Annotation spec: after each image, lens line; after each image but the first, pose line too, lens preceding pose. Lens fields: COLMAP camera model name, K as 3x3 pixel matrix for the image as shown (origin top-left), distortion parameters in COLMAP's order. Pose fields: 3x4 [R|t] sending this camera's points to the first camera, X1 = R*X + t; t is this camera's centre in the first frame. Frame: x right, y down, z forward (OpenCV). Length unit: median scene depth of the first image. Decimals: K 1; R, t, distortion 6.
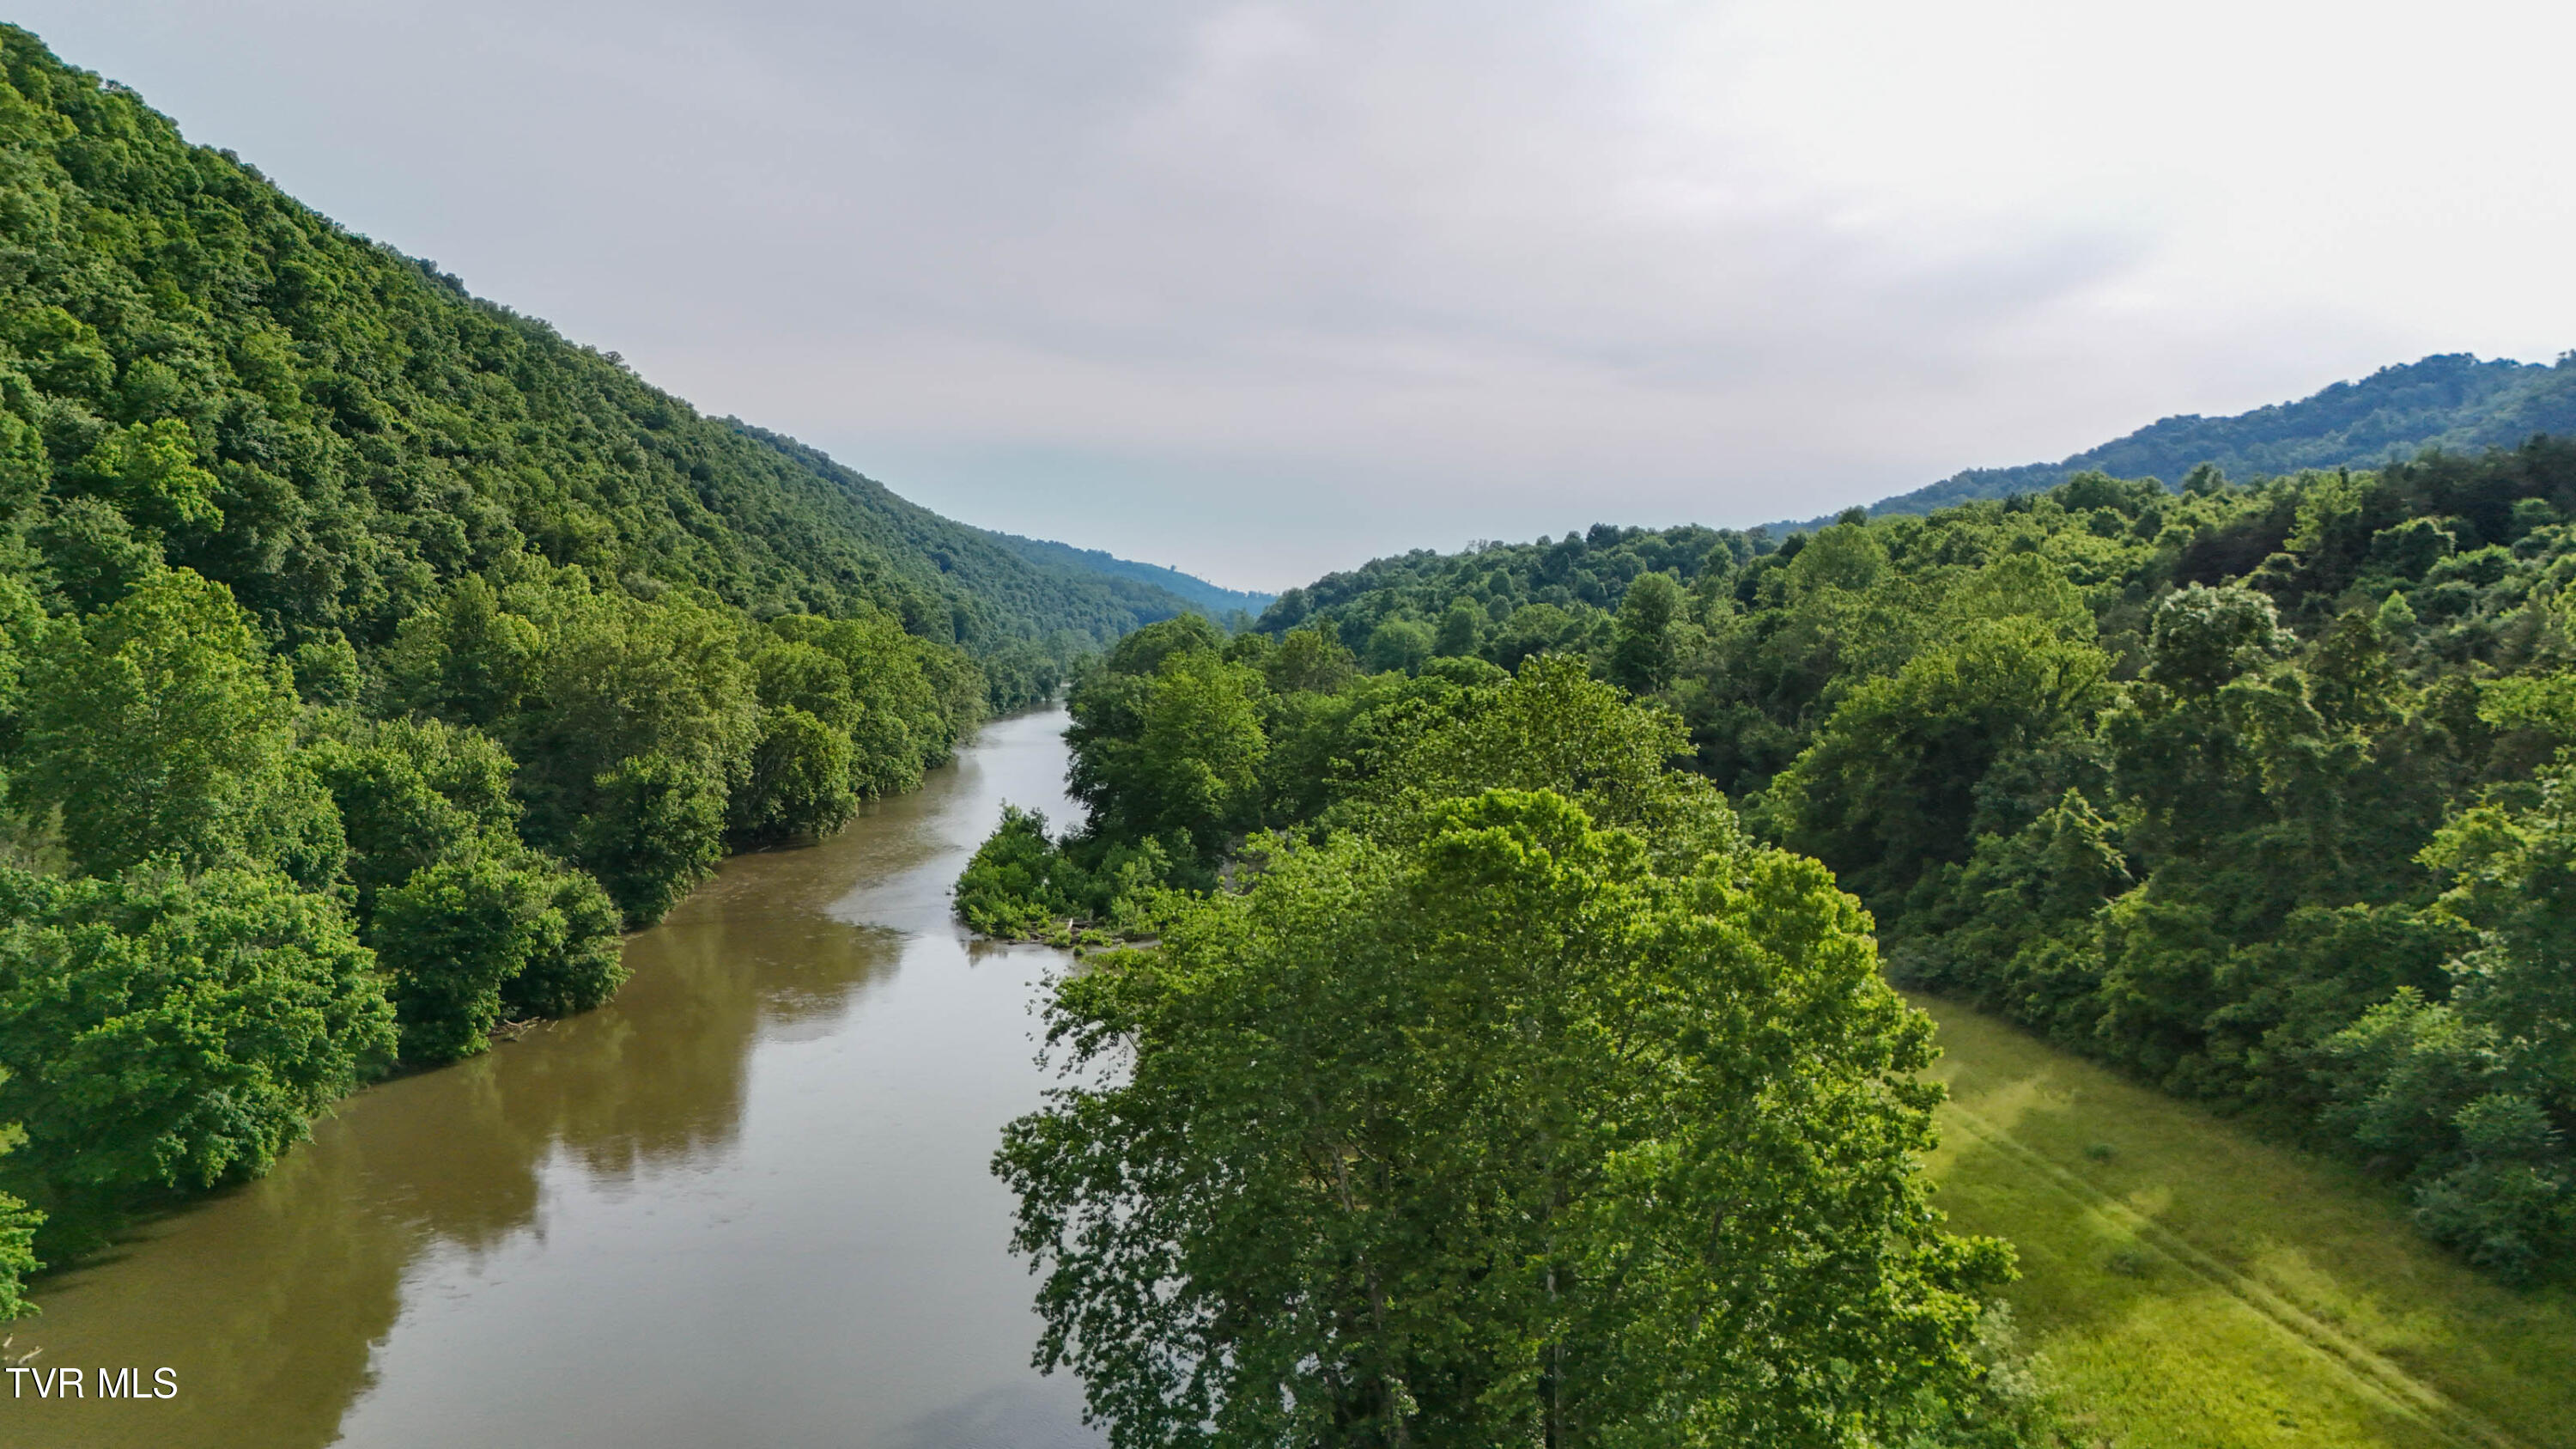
lens RADIAL K [[1887.0, 0, 1293.4], [0, 1887.0, 721.1], [0, 0, 1]] dist [0.082480, -0.076613]
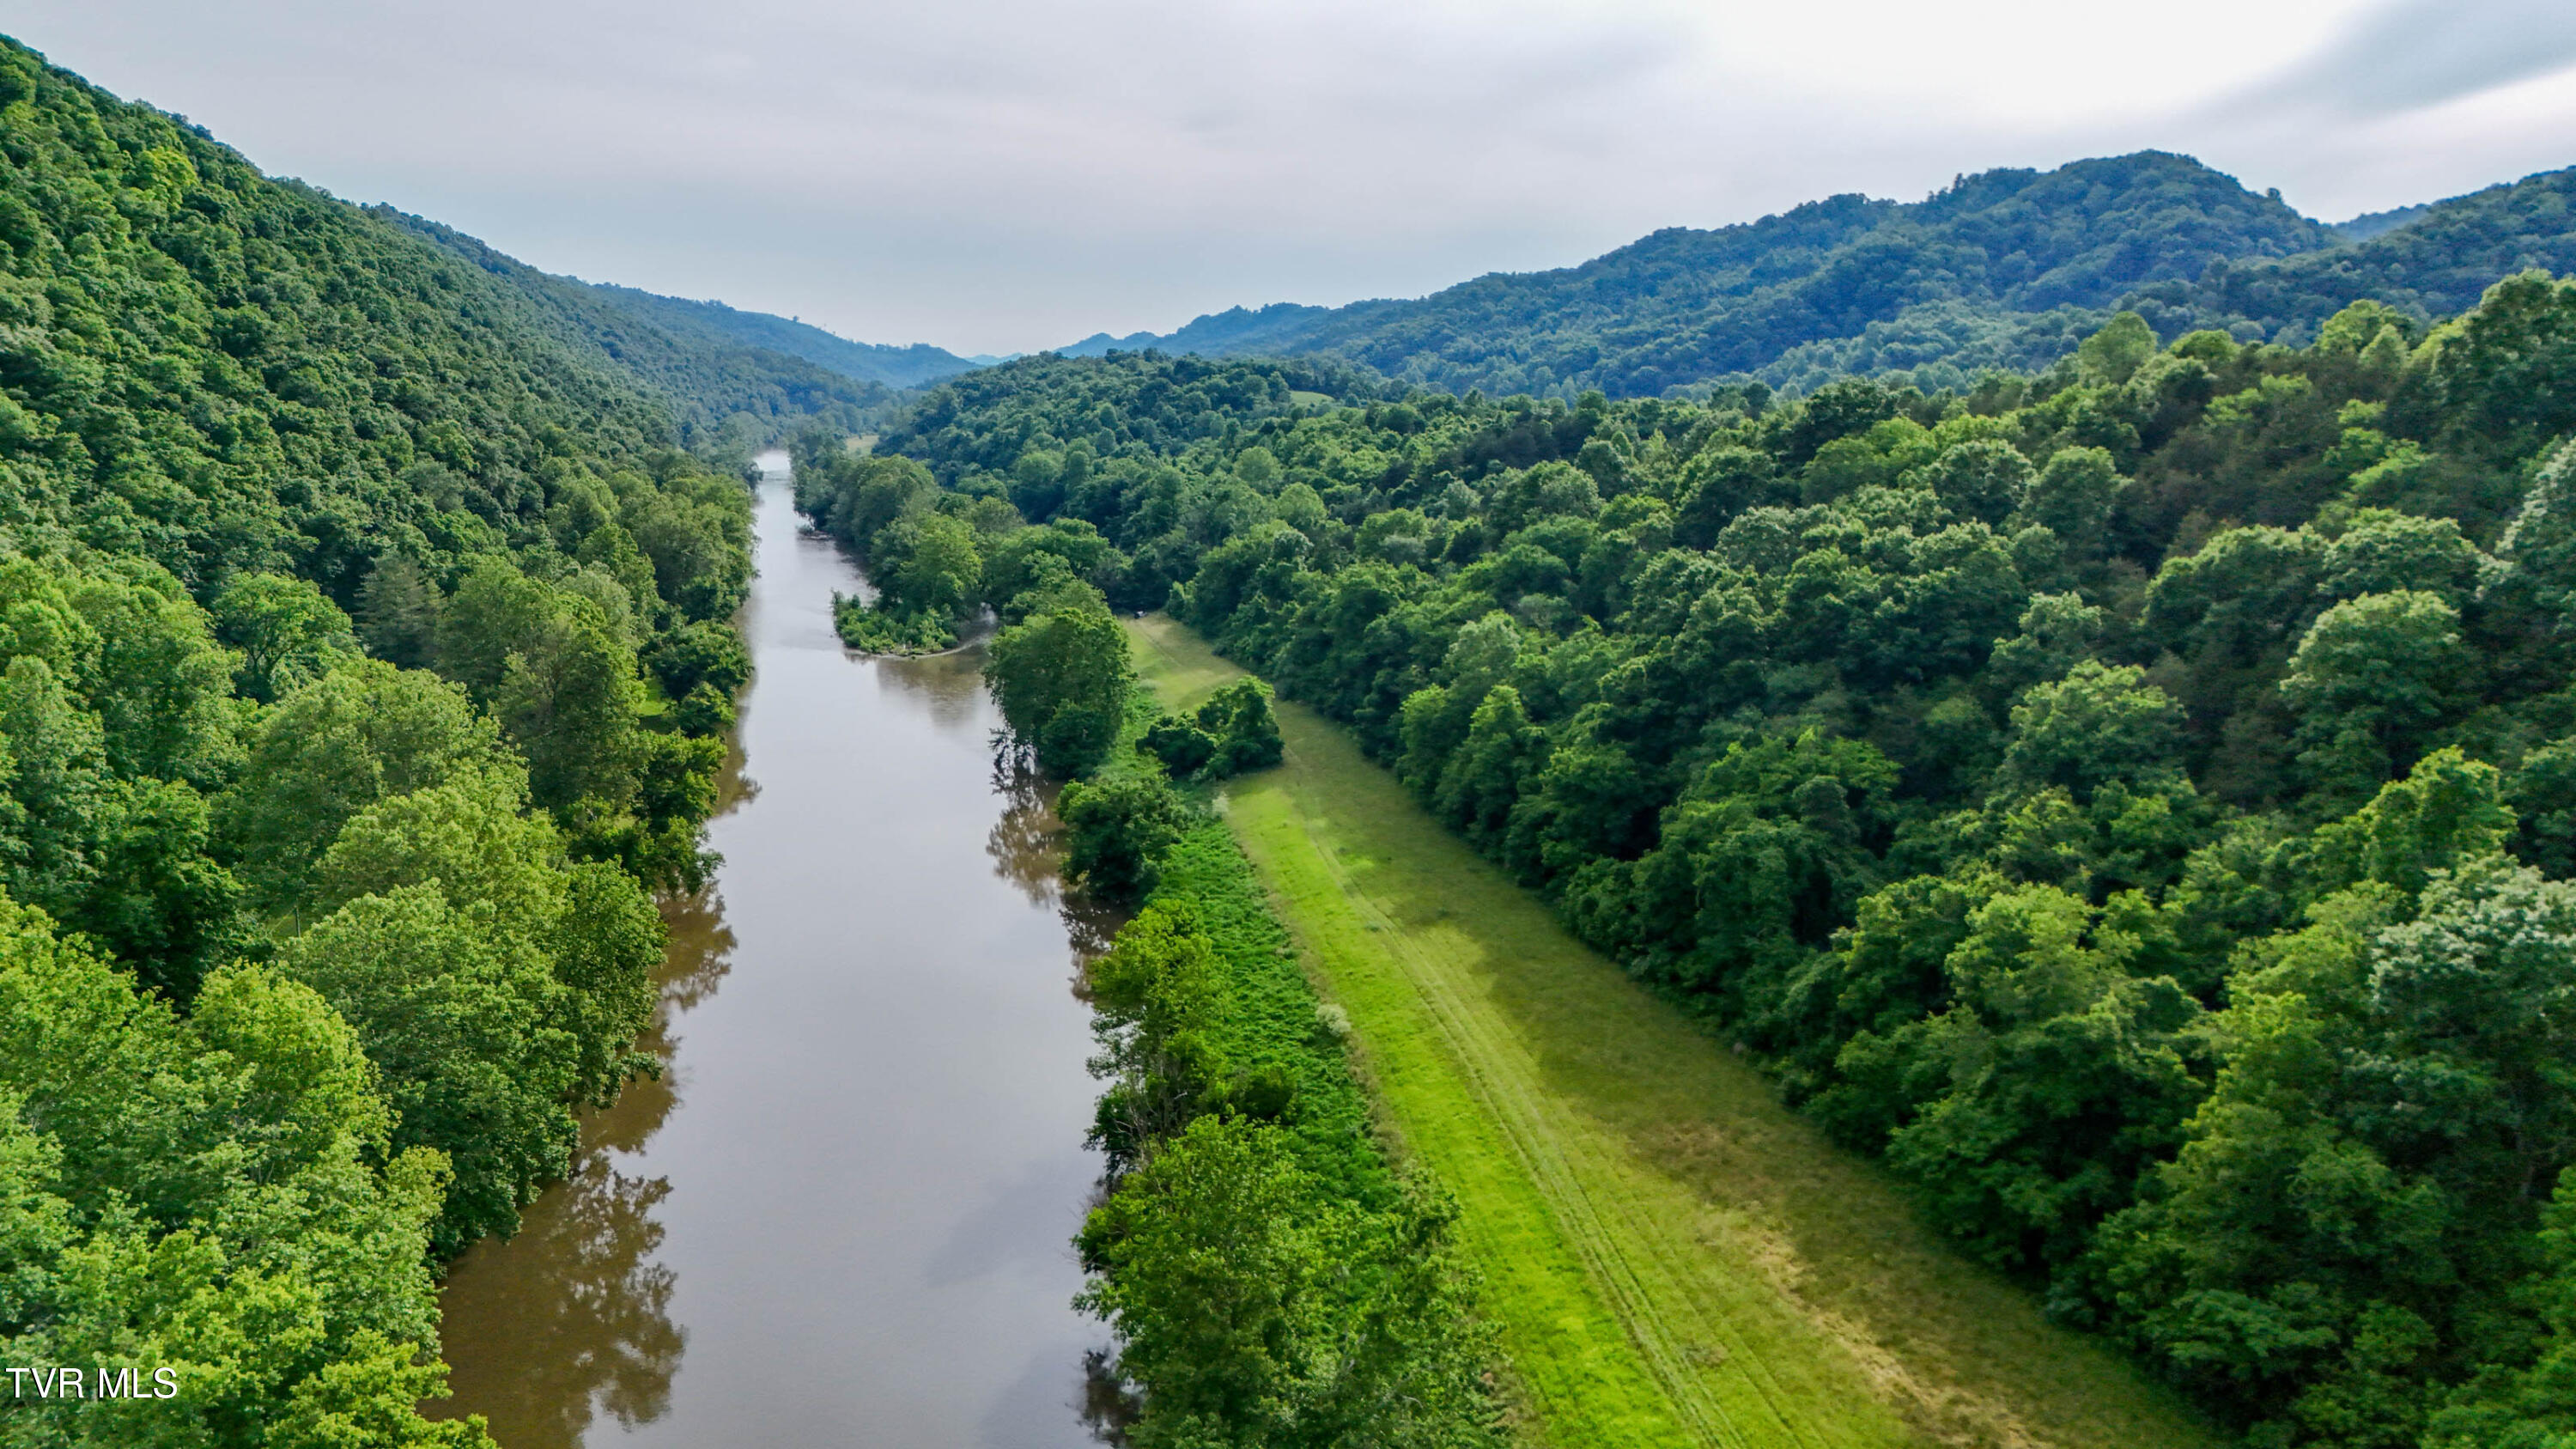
lens RADIAL K [[1887.0, 0, 1293.4], [0, 1887.0, 721.1], [0, 0, 1]] dist [0.082480, -0.076613]
pose [[0.981495, -0.035113, 0.188239, -0.030072], [0.009708, 0.990904, 0.134220, -0.037196], [-0.191240, -0.129909, 0.972909, -0.461793]]
